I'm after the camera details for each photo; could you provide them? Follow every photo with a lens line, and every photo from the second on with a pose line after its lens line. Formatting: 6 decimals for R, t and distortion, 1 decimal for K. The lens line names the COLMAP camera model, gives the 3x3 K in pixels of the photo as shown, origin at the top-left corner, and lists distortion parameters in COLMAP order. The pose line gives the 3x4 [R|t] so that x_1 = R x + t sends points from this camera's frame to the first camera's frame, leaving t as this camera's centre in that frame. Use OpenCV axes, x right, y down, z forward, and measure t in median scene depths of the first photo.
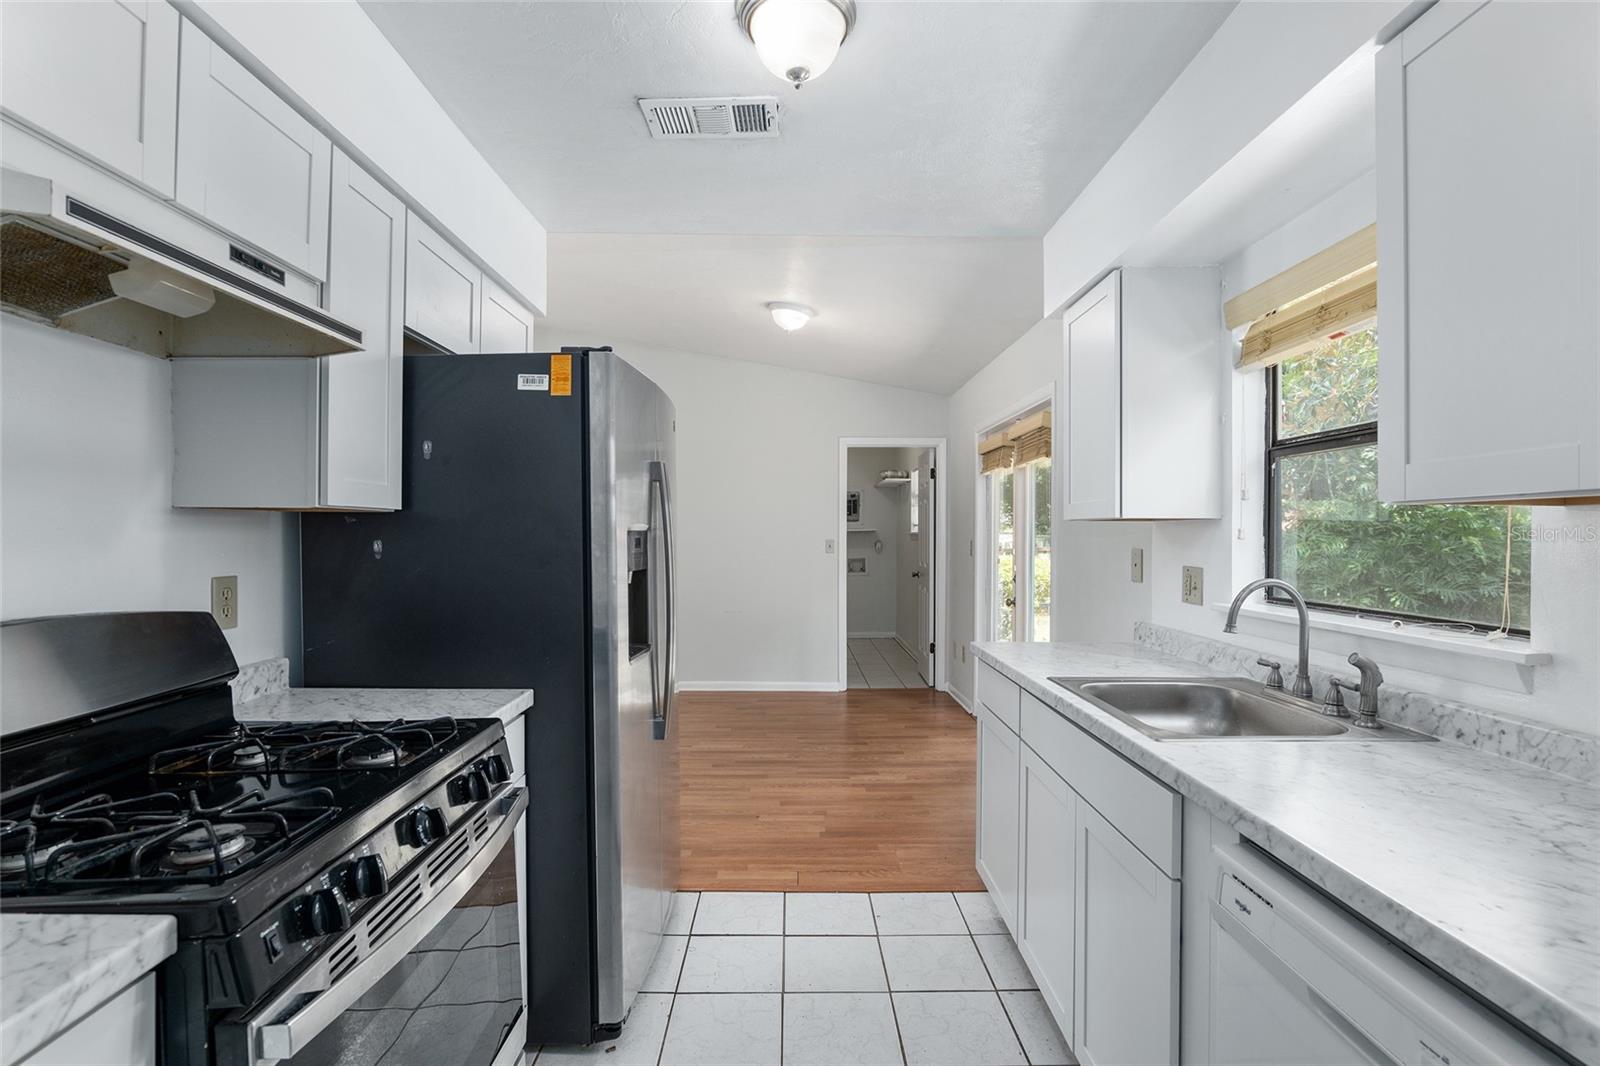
lens RADIAL K [[740.9, 0, 789.5], [0, 740.9, 525.8], [0, 0, 1]] dist [-0.019693, 0.006141]
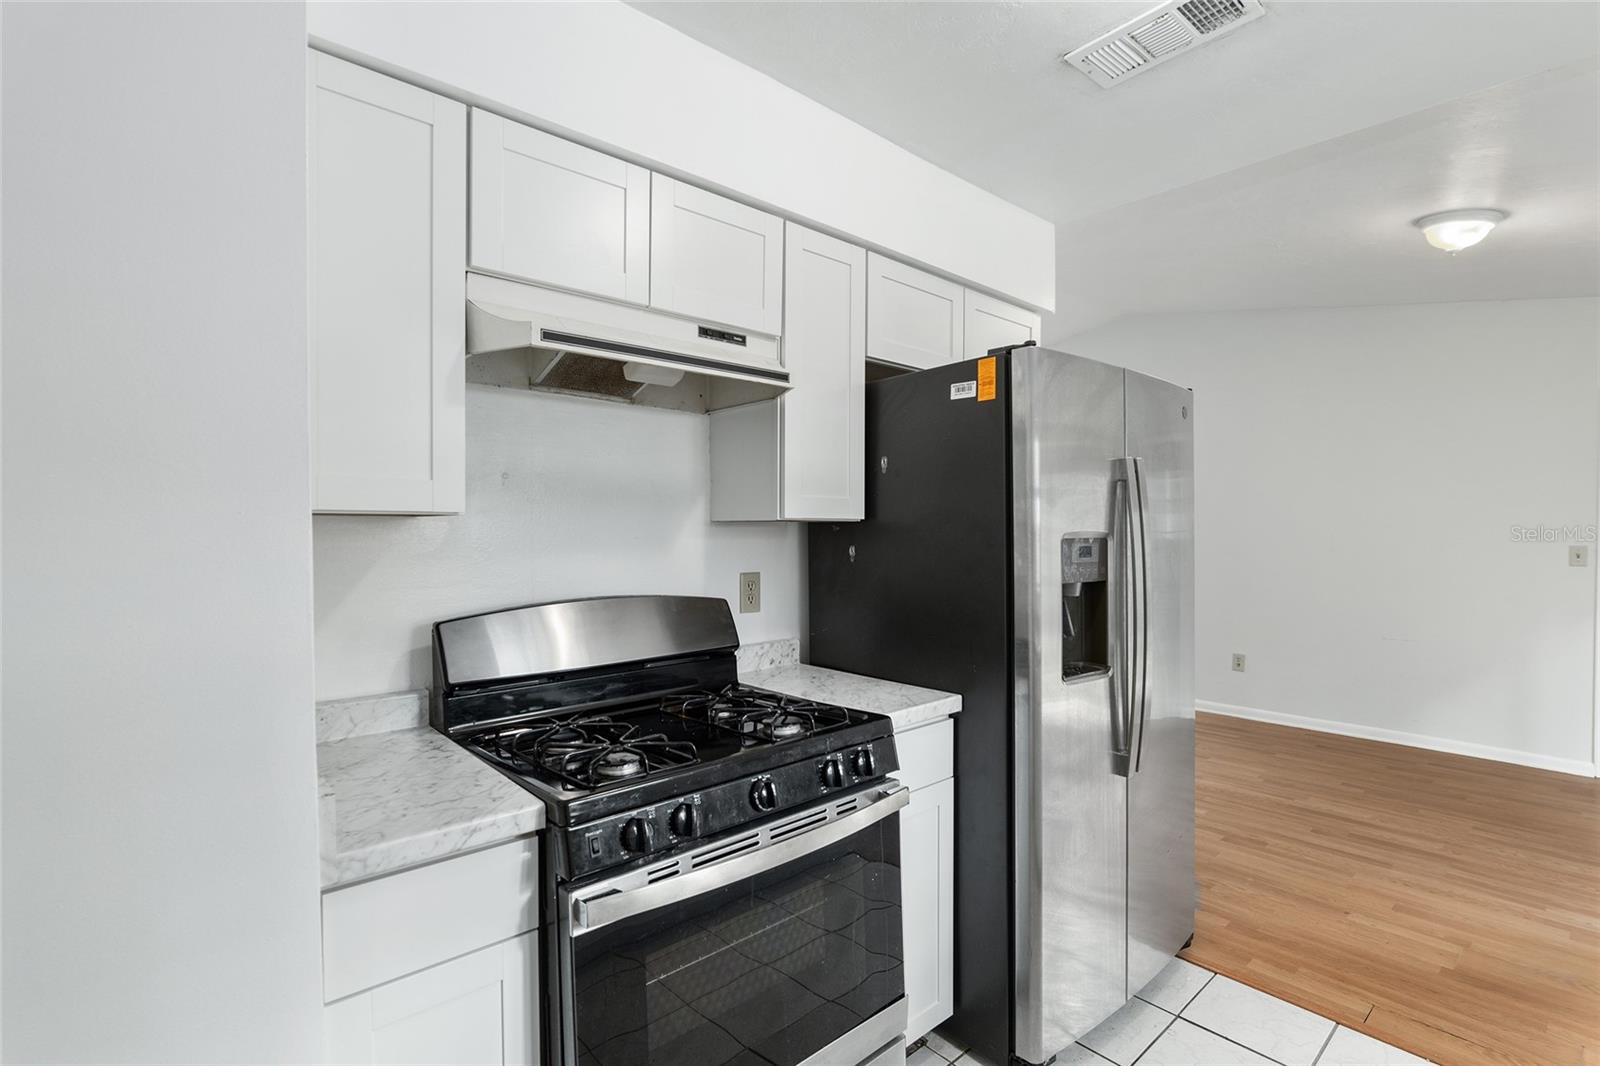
lens RADIAL K [[740.9, 0, 806.3], [0, 740.9, 536.8], [0, 0, 1]] dist [-0.019693, 0.006141]
pose [[0.668043, 0.002054, -0.744120, 0.260240], [0.008924, 0.999902, 0.010772, -0.007919], [0.744069, -0.013836, 0.667959, 0.166033]]
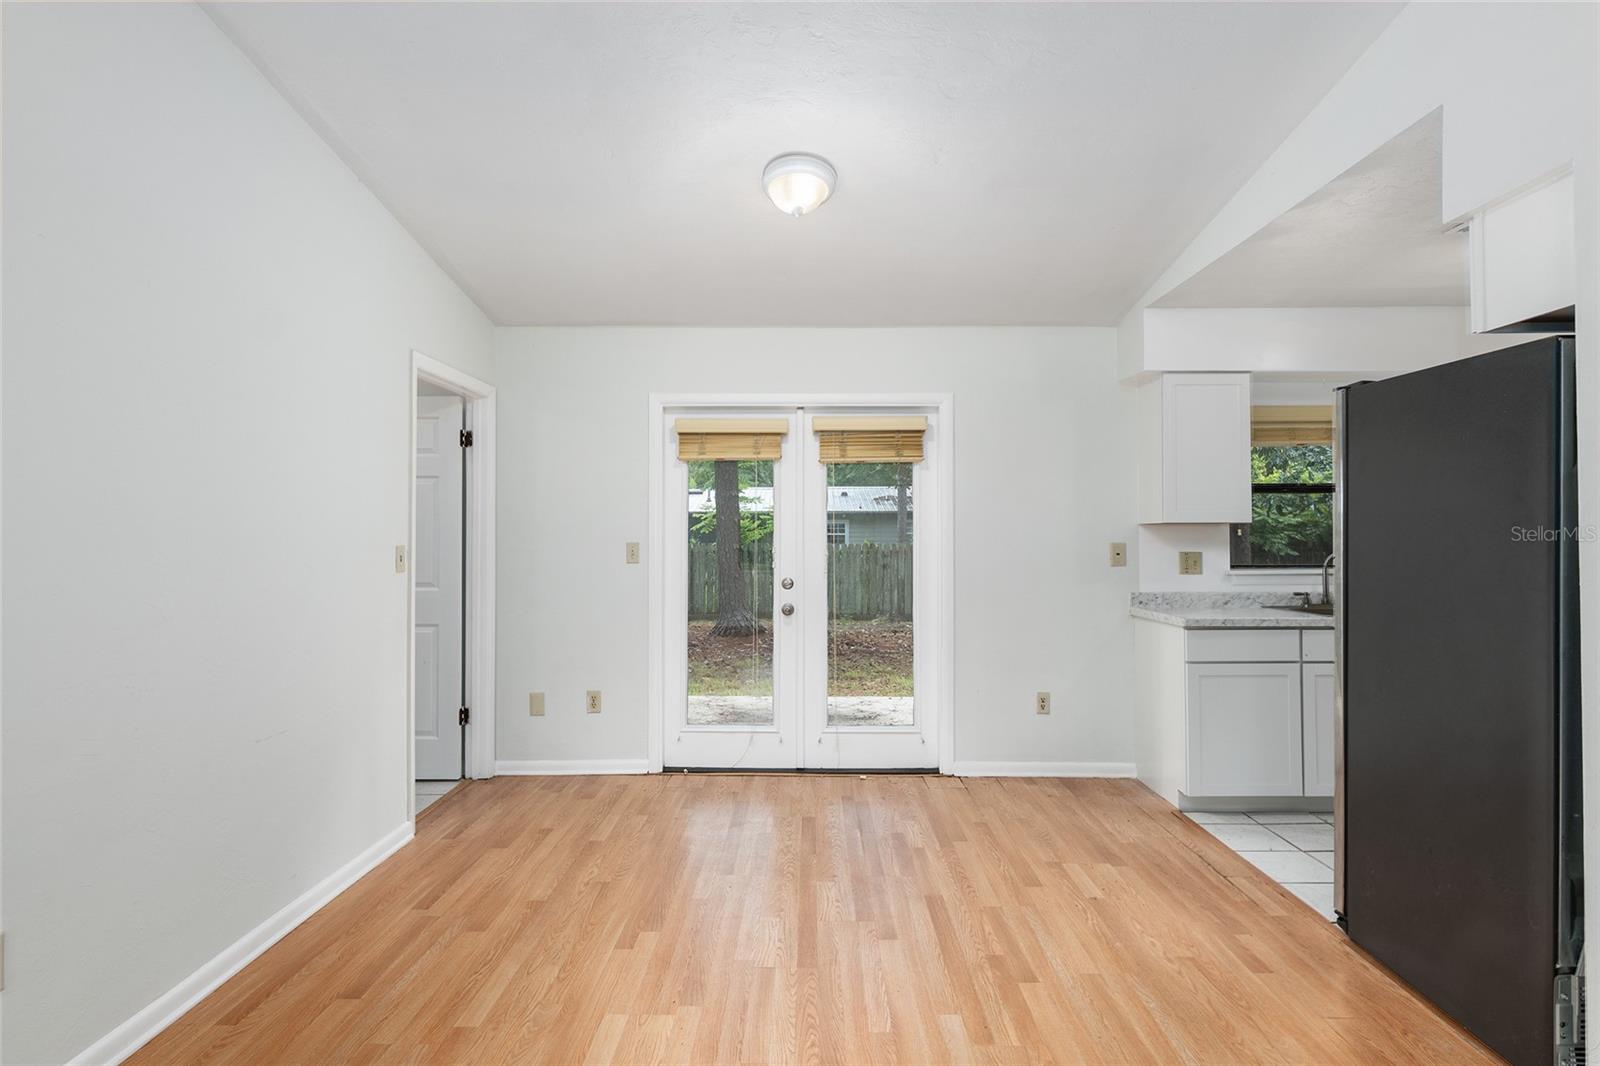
lens RADIAL K [[759.3, 0, 784.3], [0, 759.3, 527.2], [0, 0, 1]] dist [-0.008688, 0.002506]
pose [[0.023154, -0.007210, 0.999706, -1.521335], [-0.012925, 0.999888, 0.007511, 0.002930], [-0.999648, -0.013095, 0.023058, 2.356416]]
